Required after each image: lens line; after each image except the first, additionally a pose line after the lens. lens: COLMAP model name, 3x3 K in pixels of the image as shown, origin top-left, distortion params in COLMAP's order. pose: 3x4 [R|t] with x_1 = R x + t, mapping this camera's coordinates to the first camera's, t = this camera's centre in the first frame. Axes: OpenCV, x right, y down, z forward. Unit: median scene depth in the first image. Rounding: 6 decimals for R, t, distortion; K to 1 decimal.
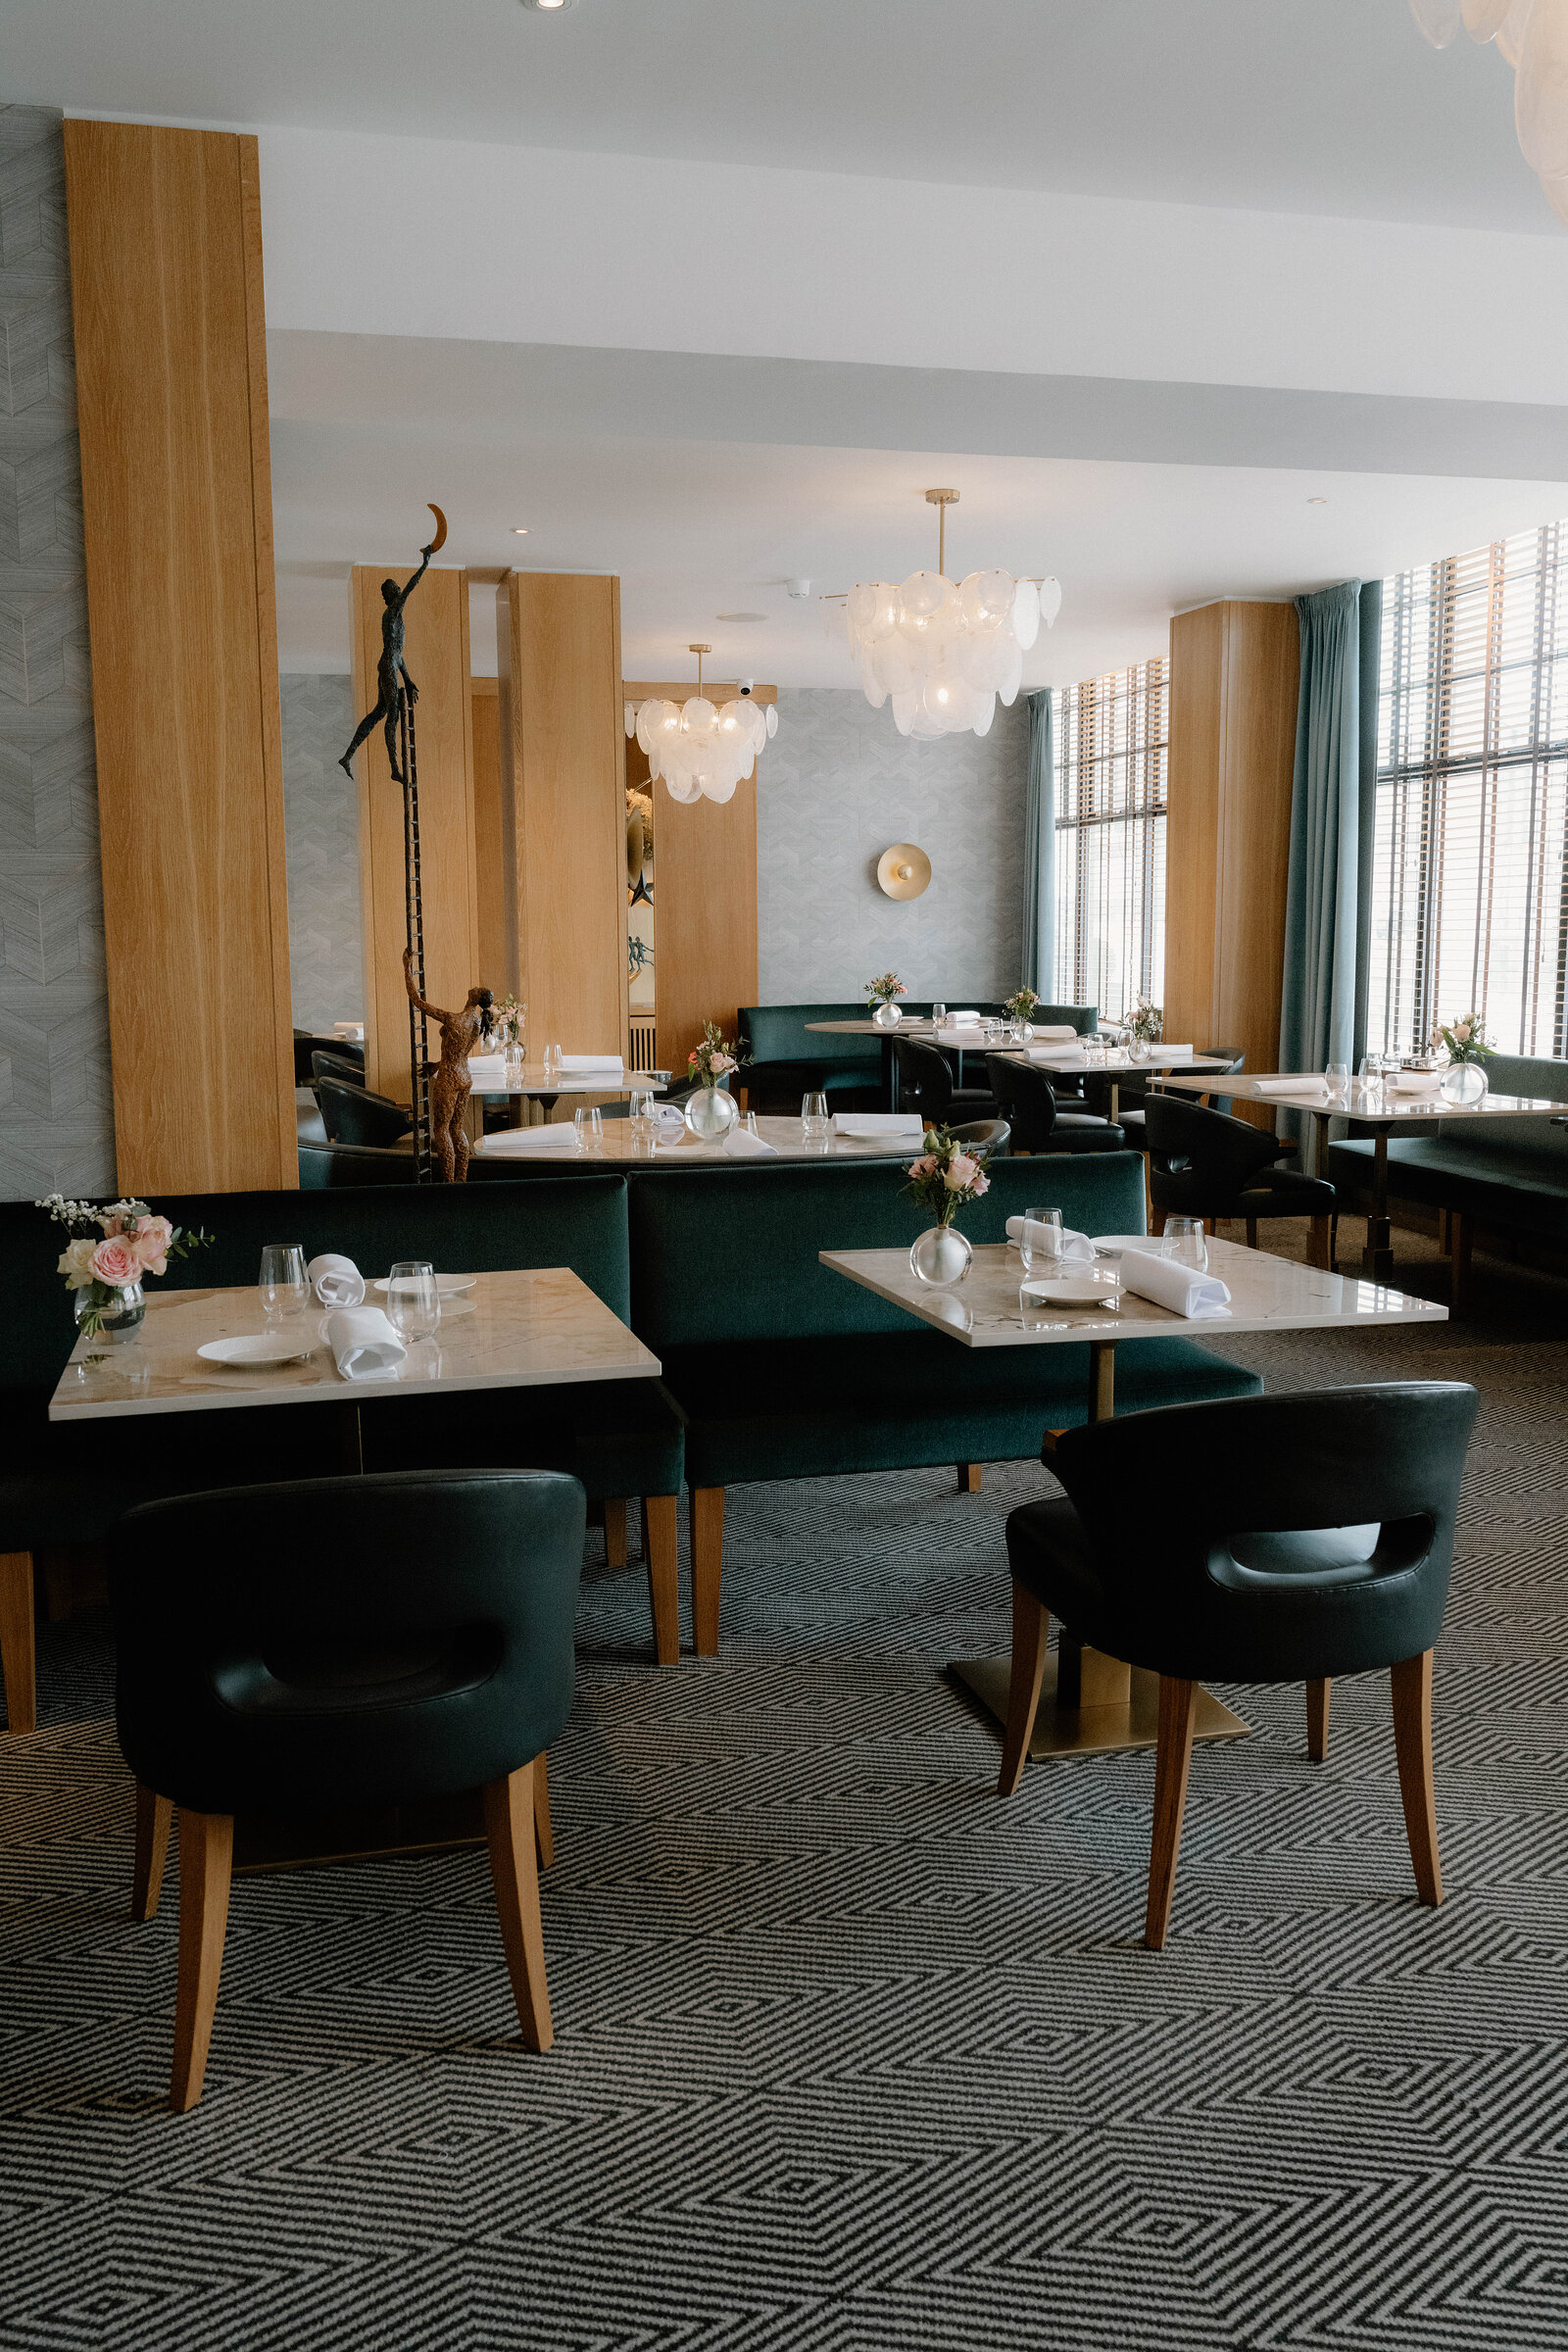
lens RADIAL K [[1974.2, 0, 780.6], [0, 1974.2, 1188.7], [0, 0, 1]] dist [-0.001885, 0.009590]
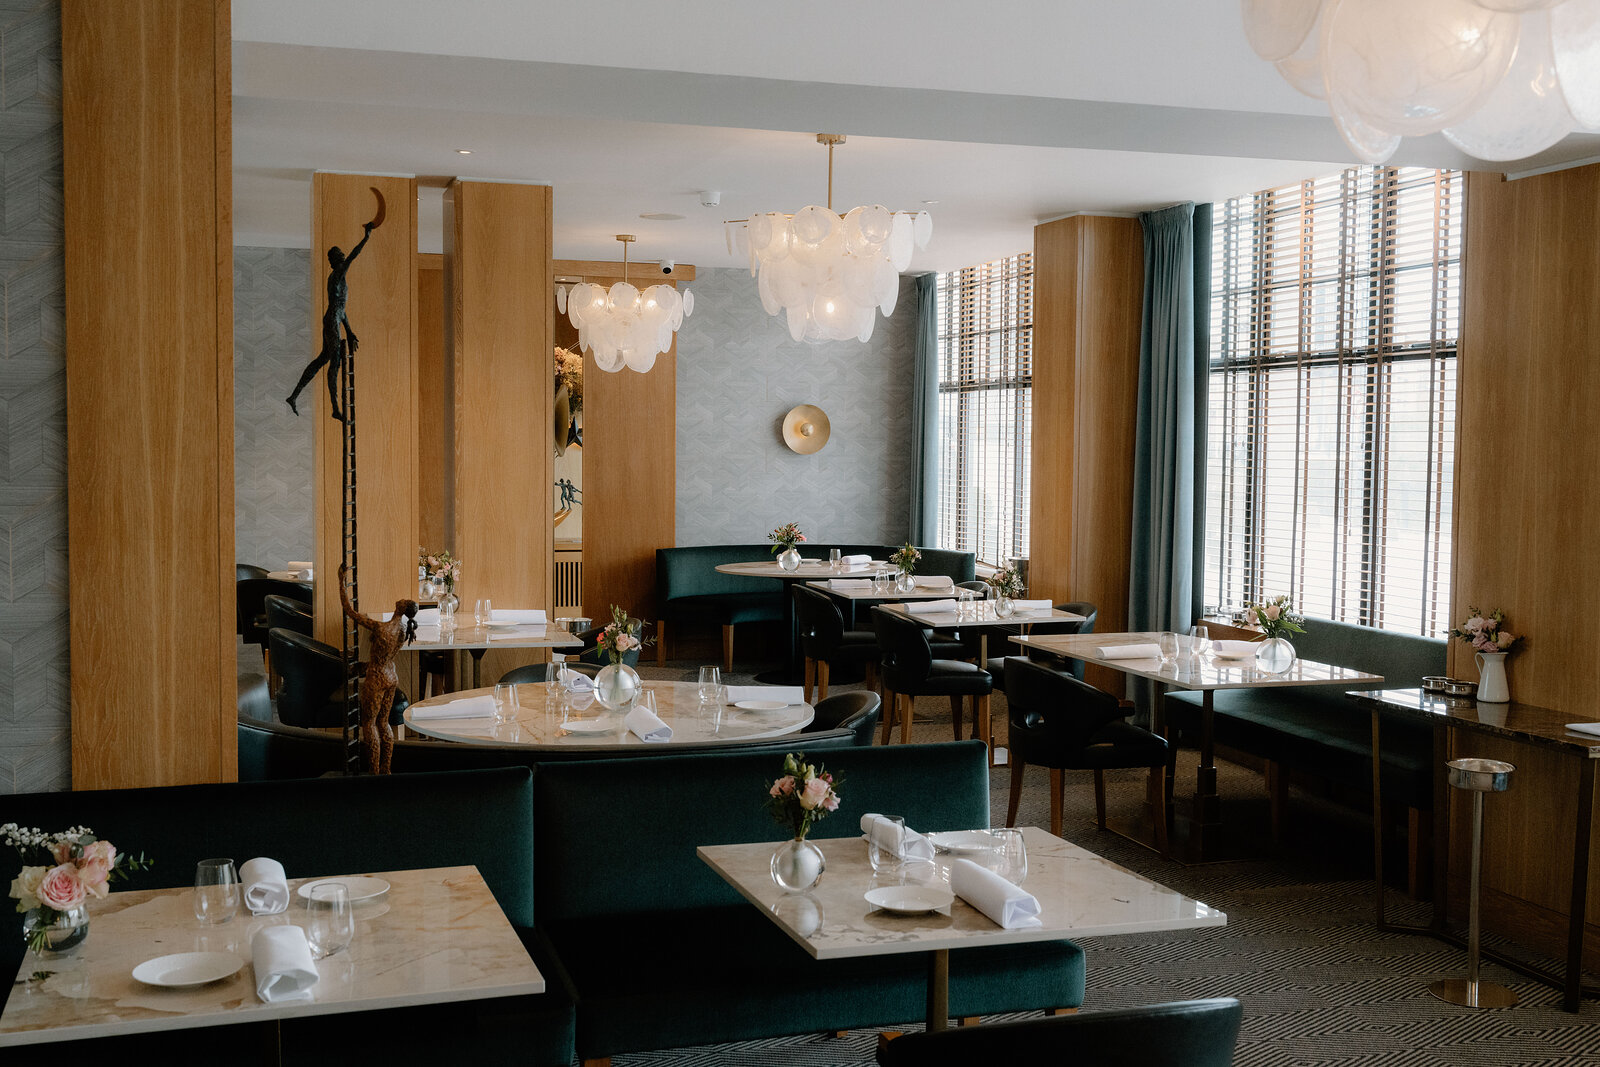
lens RADIAL K [[1789.8, 0, 823.1], [0, 1789.8, 537.4], [0, 0, 1]] dist [0.009367, -0.015726]
pose [[0.997836, 0.012027, 0.064645, 0.012295], [-0.007011, 0.996985, -0.077272, -0.036093], [-0.065380, 0.076652, 0.994912, -0.027767]]
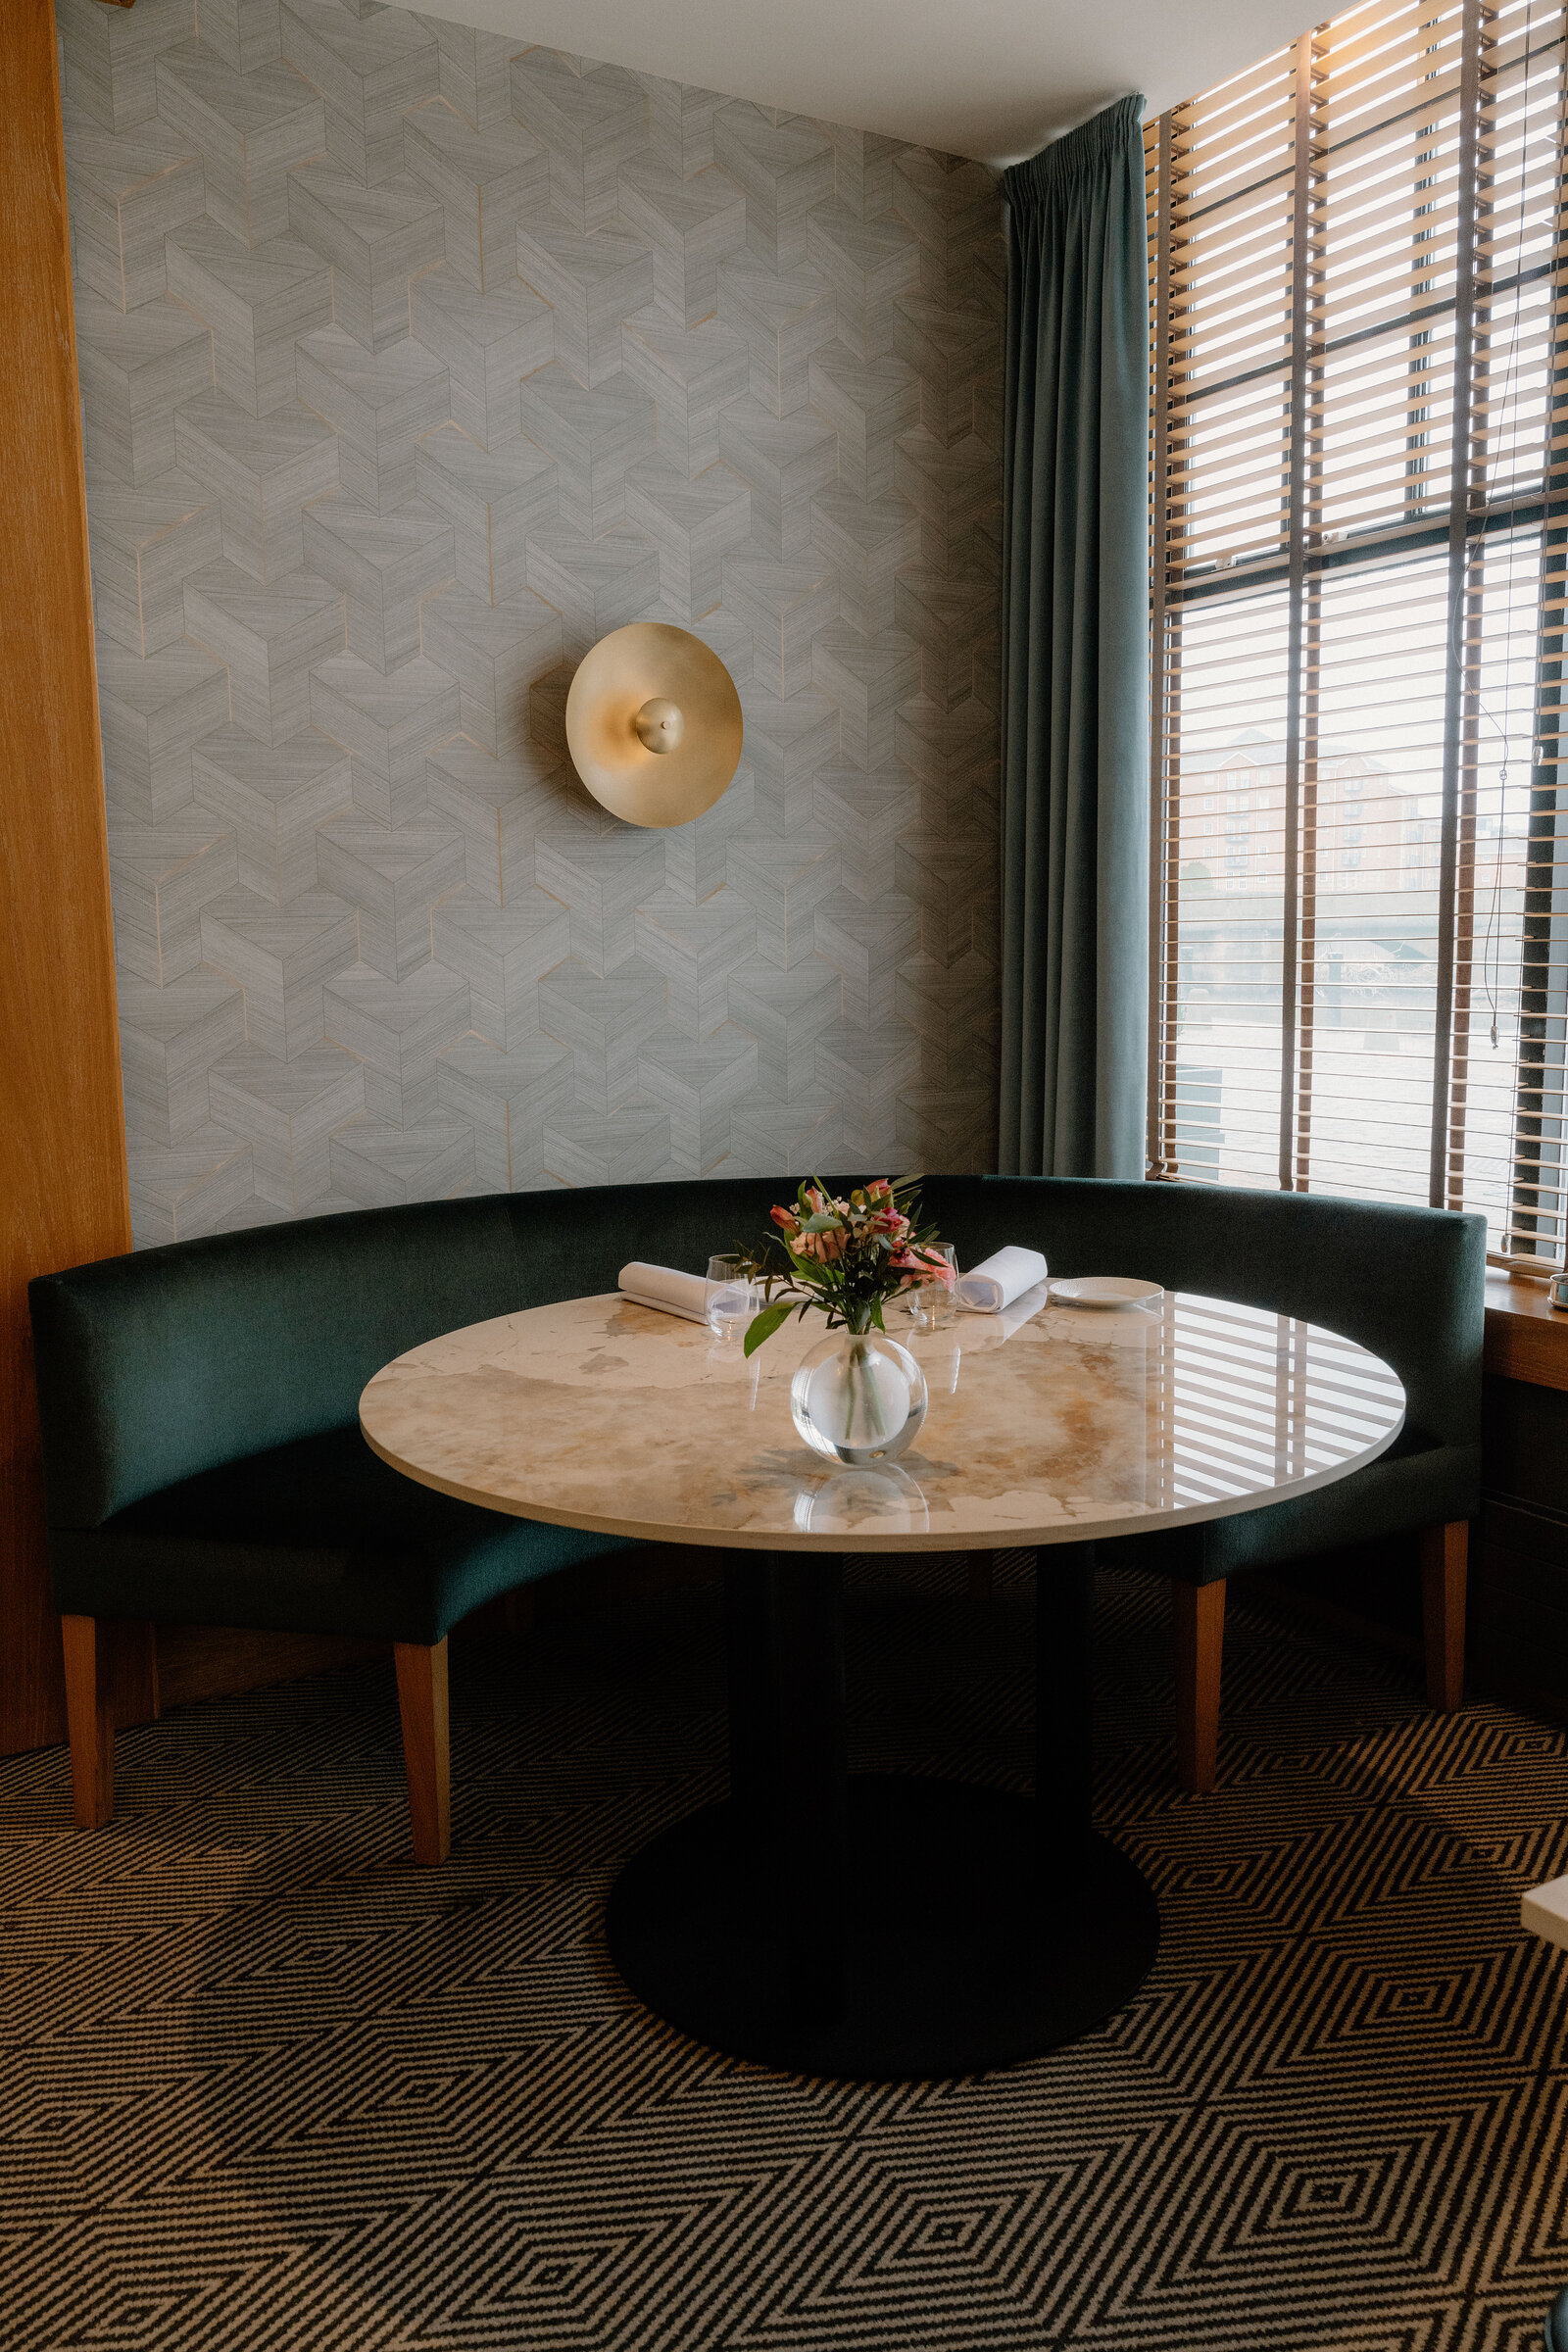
lens RADIAL K [[1835.7, 0, 784.0], [0, 1835.7, 1176.0], [0, 0, 1]] dist [-0.001869, 0.002767]
pose [[0.954142, -0.048535, 0.295394, -0.001015], [0.048642, 0.998792, 0.006993, -0.177937], [-0.295376, 0.007697, 0.955350, 1.365322]]
